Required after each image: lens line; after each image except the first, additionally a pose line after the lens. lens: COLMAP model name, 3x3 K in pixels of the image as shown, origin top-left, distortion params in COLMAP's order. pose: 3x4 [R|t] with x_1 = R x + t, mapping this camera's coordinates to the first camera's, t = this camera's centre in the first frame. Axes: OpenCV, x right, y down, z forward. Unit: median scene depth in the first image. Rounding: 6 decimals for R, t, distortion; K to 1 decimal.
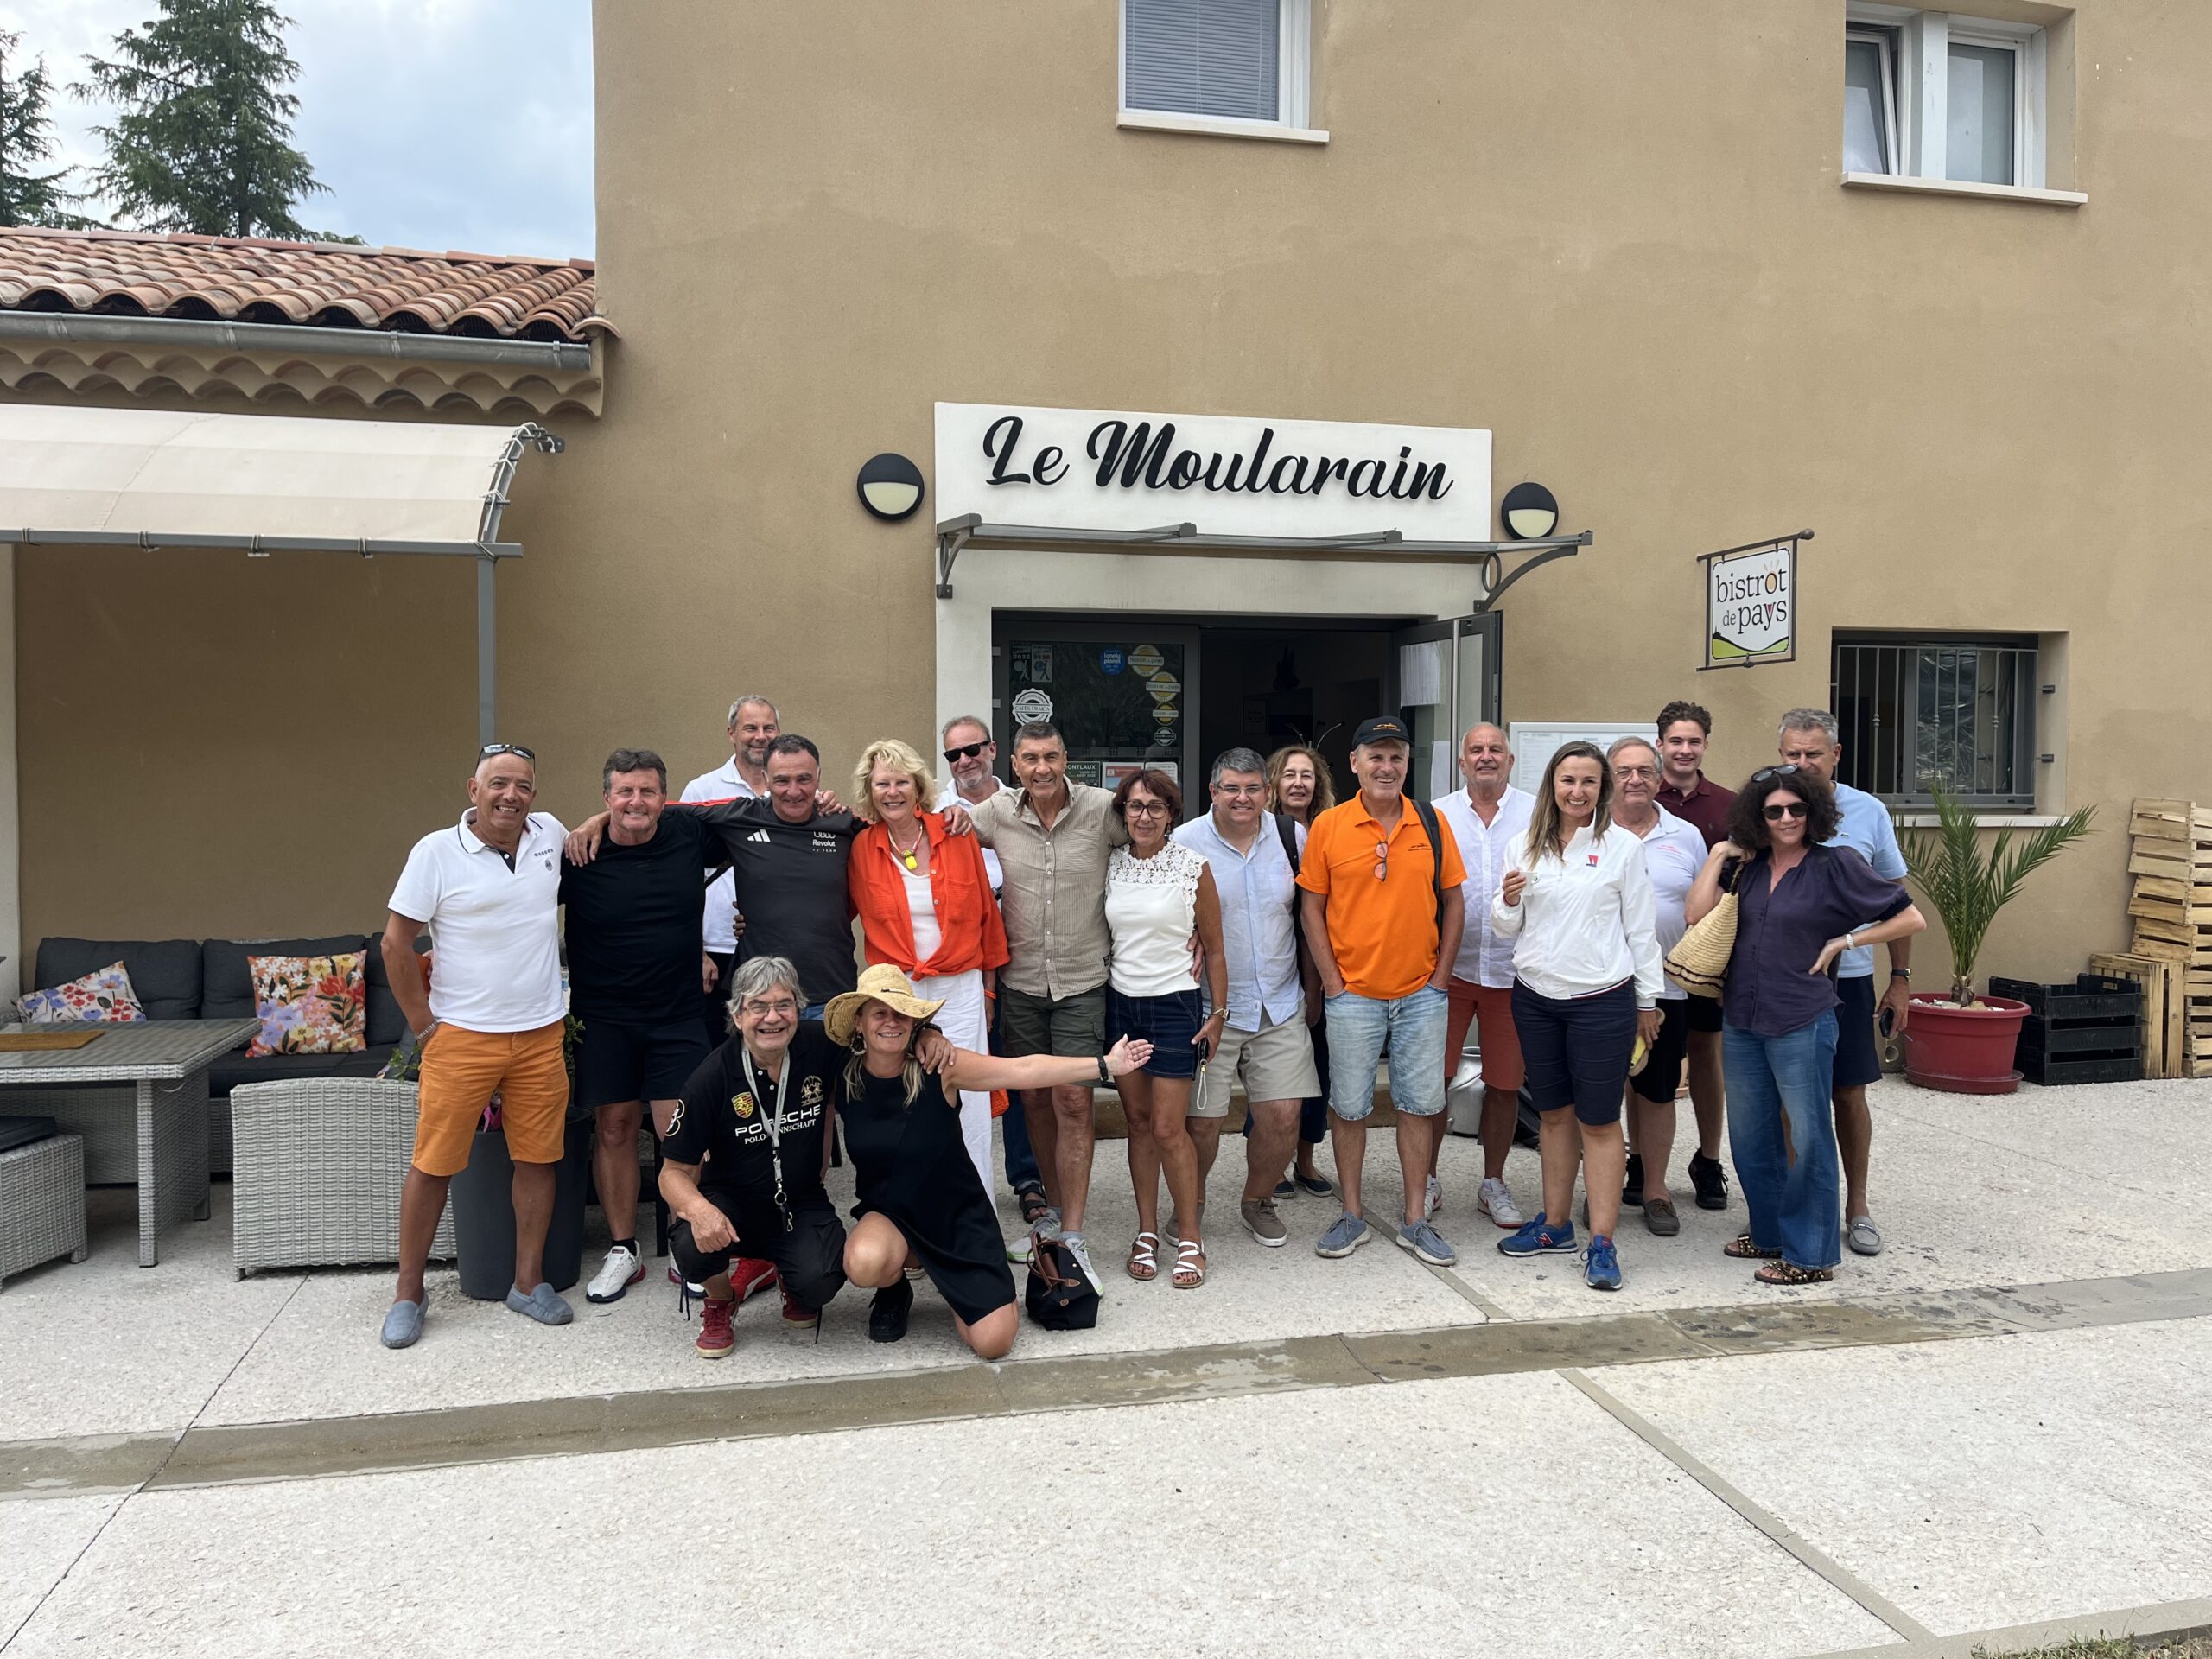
lens RADIAL K [[1686.3, 0, 1107.5], [0, 1686.3, 819.8], [0, 0, 1]] dist [0.004330, 0.000314]
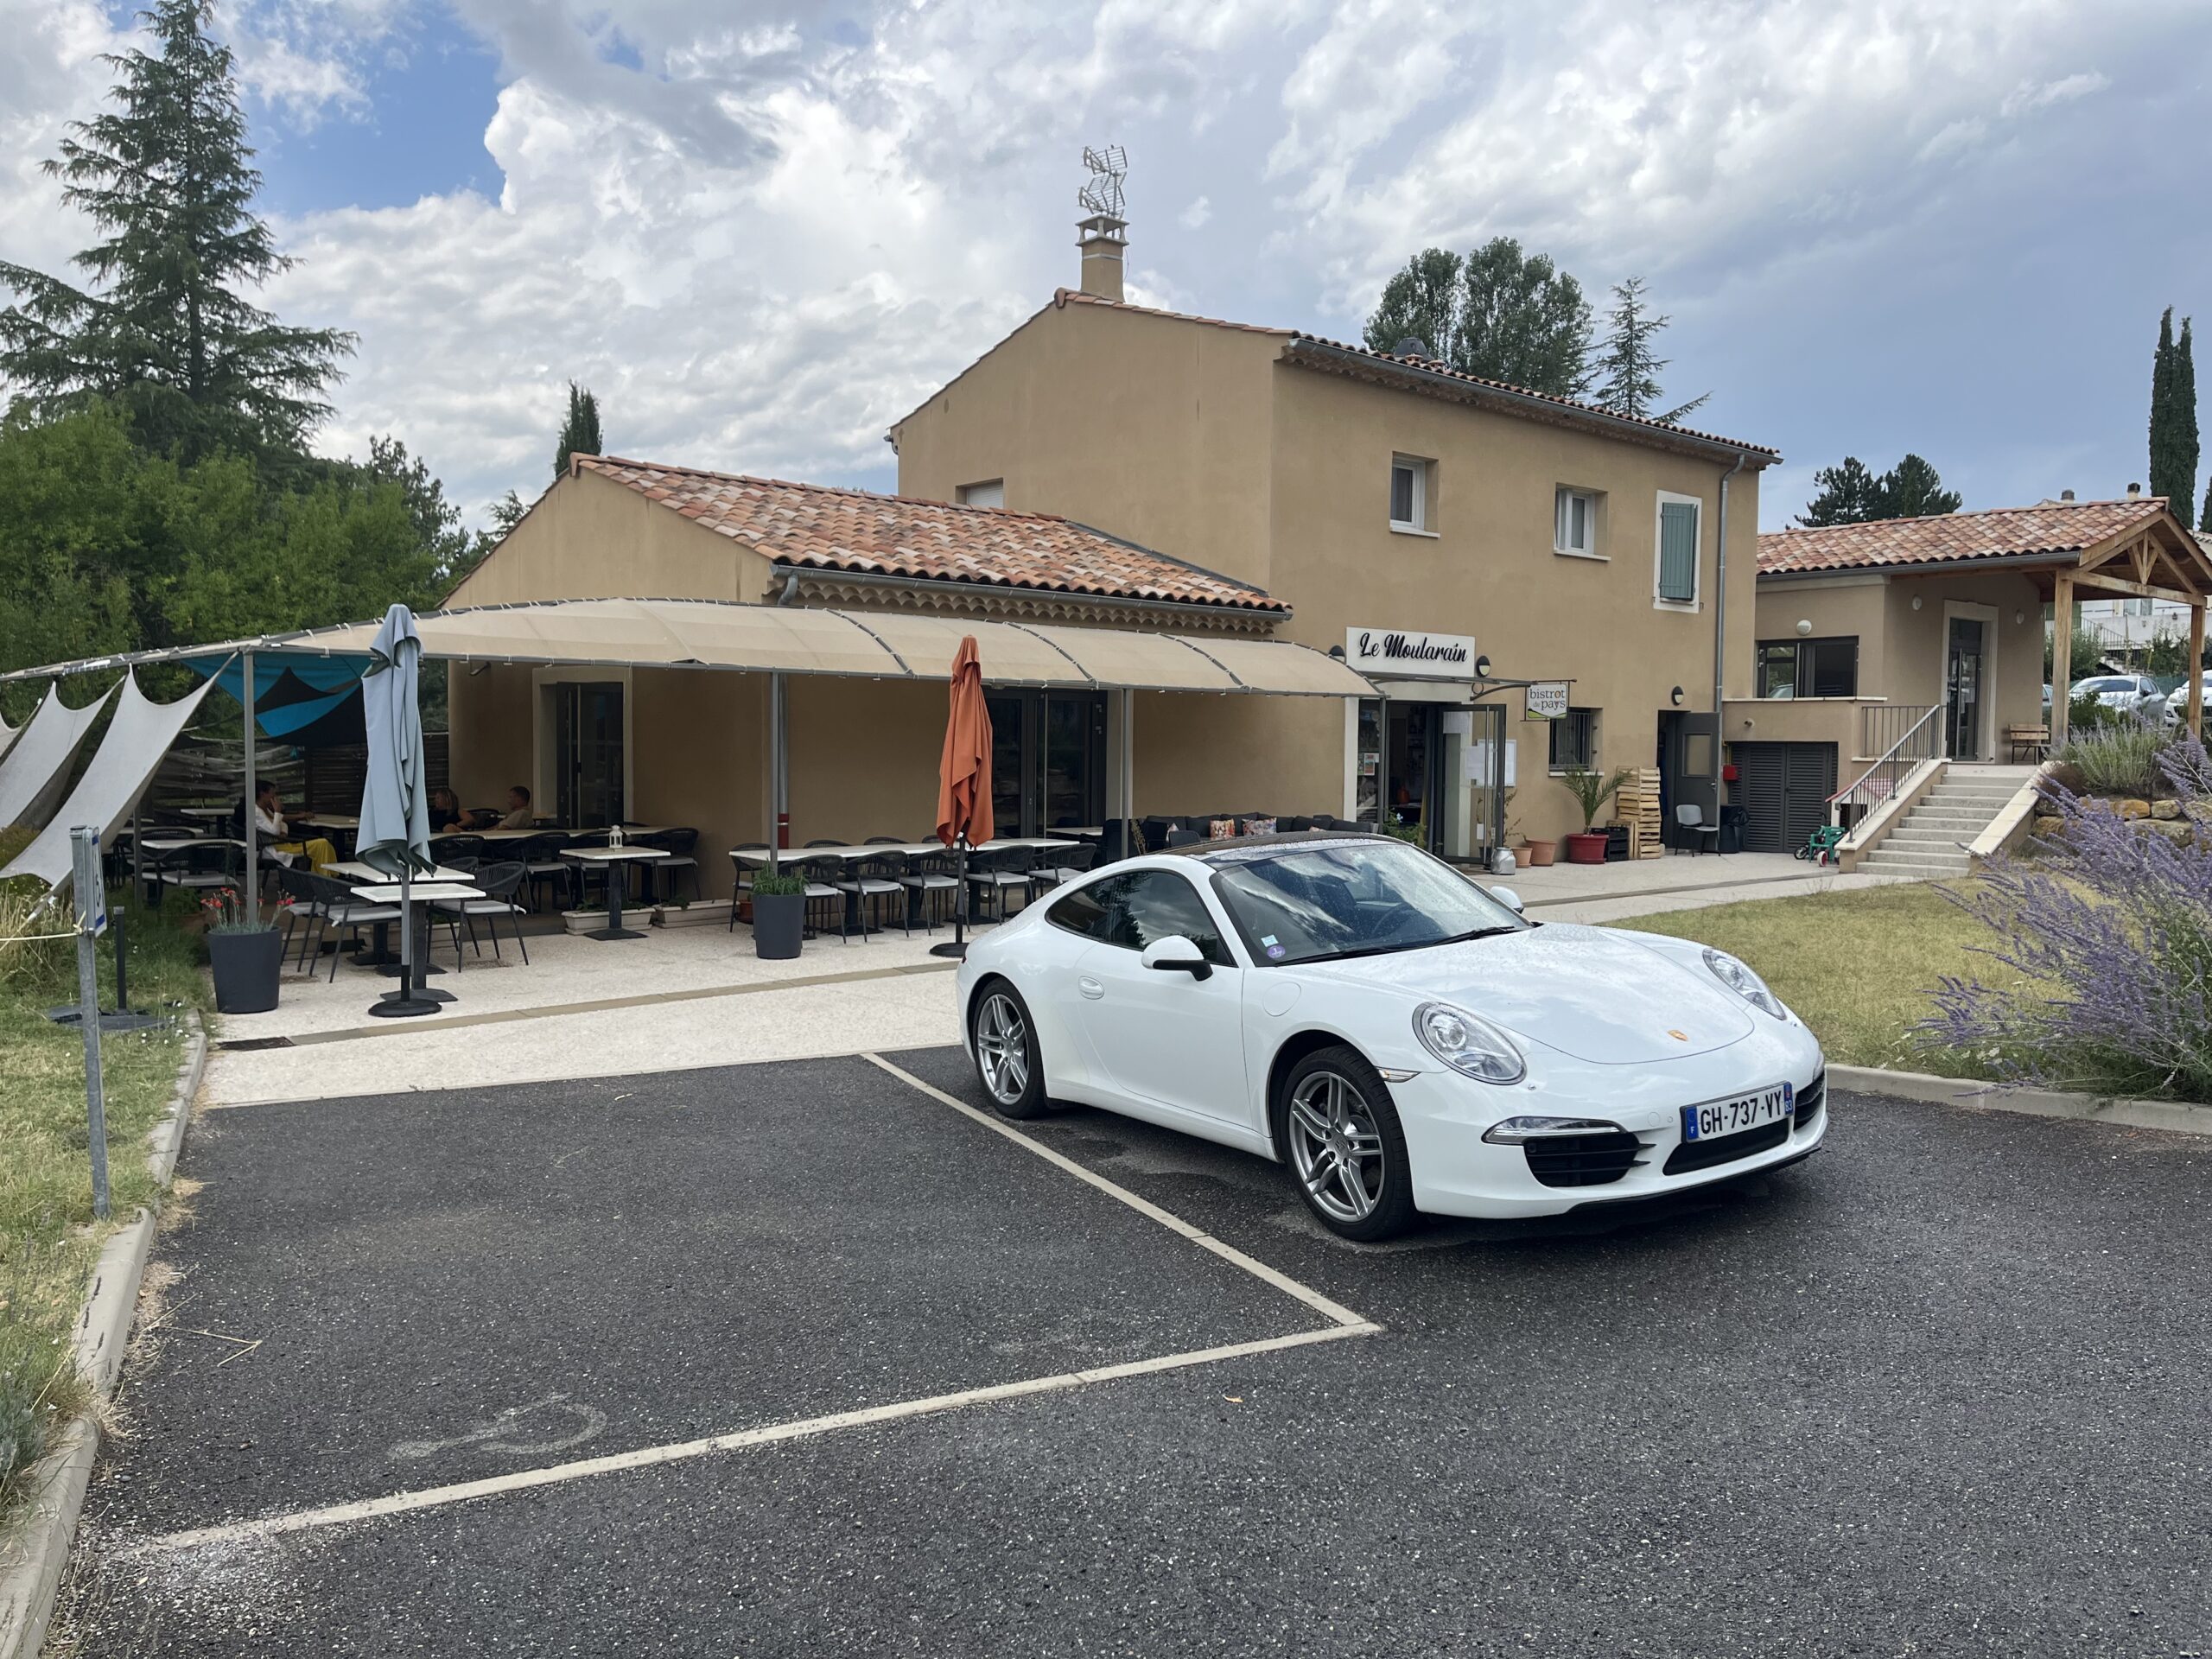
lens RADIAL K [[1686.3, 0, 1105.4], [0, 1686.3, 834.2], [0, 0, 1]] dist [0.004330, 0.000314]
pose [[0.872133, -0.023780, 0.488691, -1.759488], [0.015020, 0.999649, 0.021840, 0.031928], [-0.489039, -0.011707, 0.872184, -1.220136]]
